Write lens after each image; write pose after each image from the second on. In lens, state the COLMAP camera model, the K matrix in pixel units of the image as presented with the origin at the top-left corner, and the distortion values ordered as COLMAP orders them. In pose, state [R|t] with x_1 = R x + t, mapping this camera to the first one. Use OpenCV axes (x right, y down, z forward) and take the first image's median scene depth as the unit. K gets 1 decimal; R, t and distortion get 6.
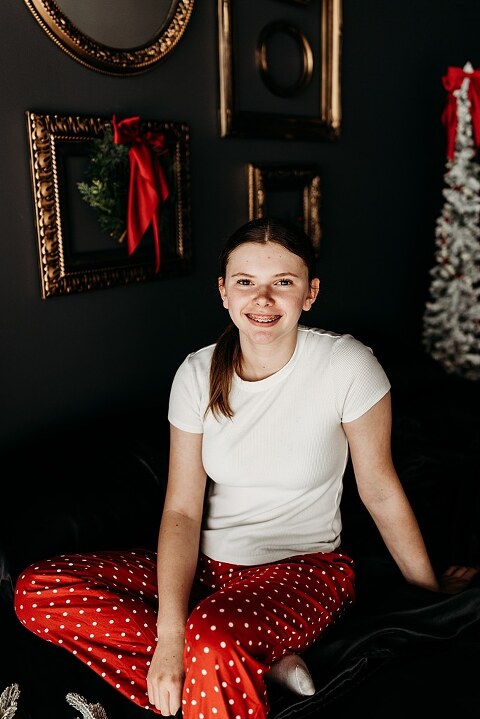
lens RADIAL K [[731.5, 0, 231.4], [0, 731.5, 348.4], [0, 0, 1]] dist [0.016541, -0.017527]
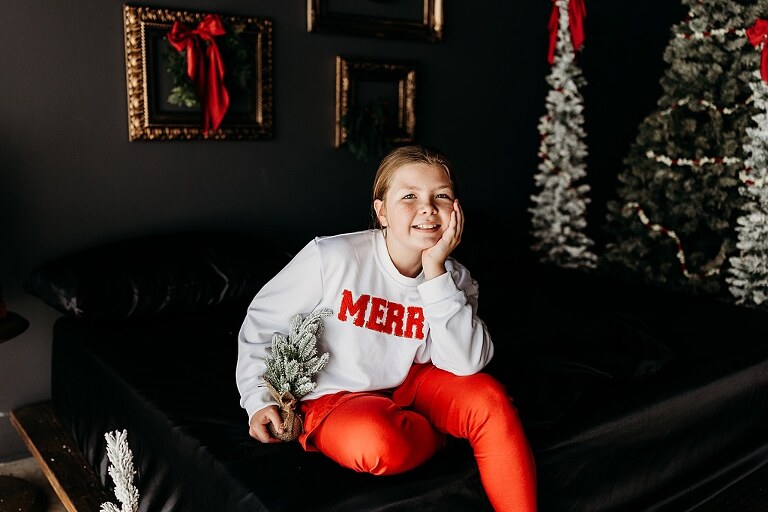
lens RADIAL K [[781.3, 0, 356.6], [0, 781.3, 257.5], [0, 0, 1]] dist [0.006706, -0.026556]
pose [[0.966992, 0.087144, -0.239440, 0.418008], [-0.096327, 0.994986, -0.026898, 0.117783], [0.235896, 0.049074, 0.970538, -0.242857]]
